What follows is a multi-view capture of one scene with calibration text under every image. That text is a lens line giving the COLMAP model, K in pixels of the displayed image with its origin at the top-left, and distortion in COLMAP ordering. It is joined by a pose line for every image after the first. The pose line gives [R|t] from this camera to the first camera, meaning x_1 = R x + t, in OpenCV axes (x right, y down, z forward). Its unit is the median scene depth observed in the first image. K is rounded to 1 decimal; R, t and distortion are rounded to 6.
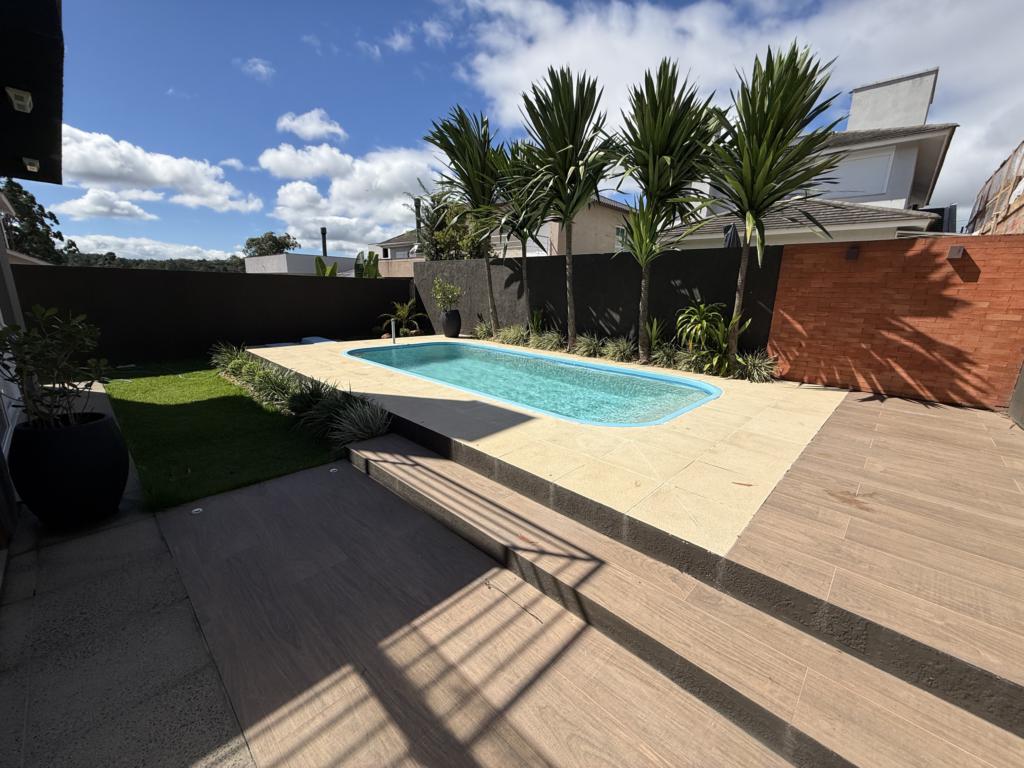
lens RADIAL K [[408.2, 0, 511.2], [0, 408.2, 386.4], [0, 0, 1]] dist [0.002283, -0.000380]
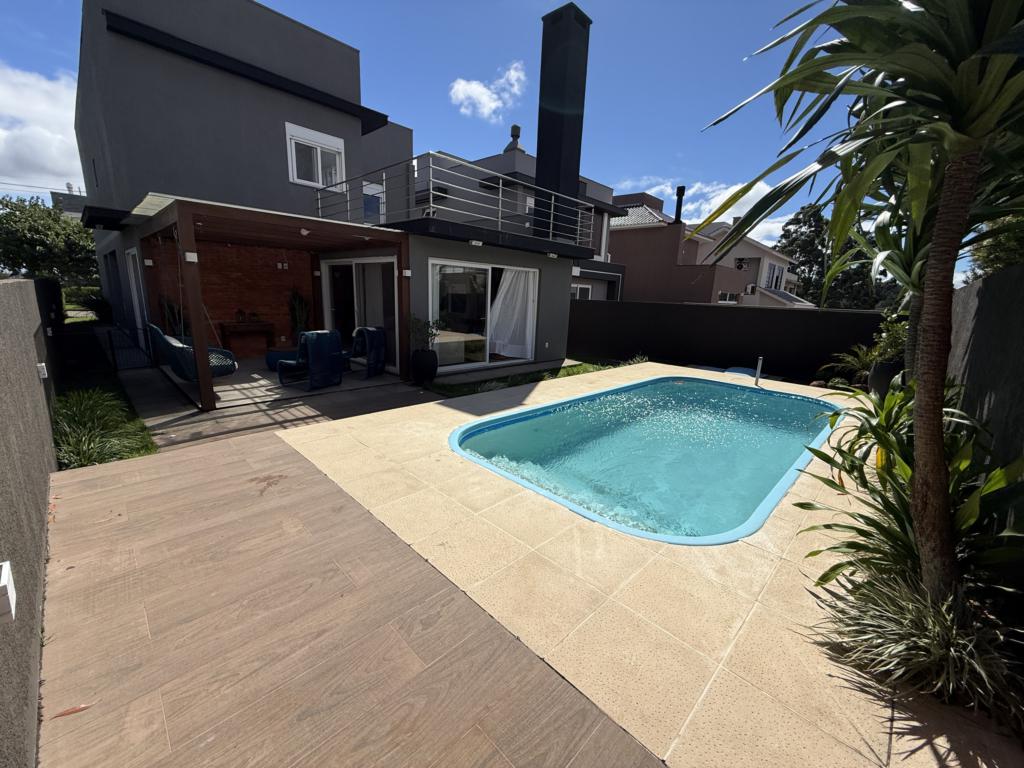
lens RADIAL K [[408.2, 0, 511.2], [0, 408.2, 386.4], [0, 0, 1]] dist [0.002283, -0.000380]
pose [[-0.012145, 0.201915, -0.979328, 1.888272], [-0.273928, 0.941261, 0.197463, -0.426182], [0.961674, 0.270663, 0.043879, 1.502511]]
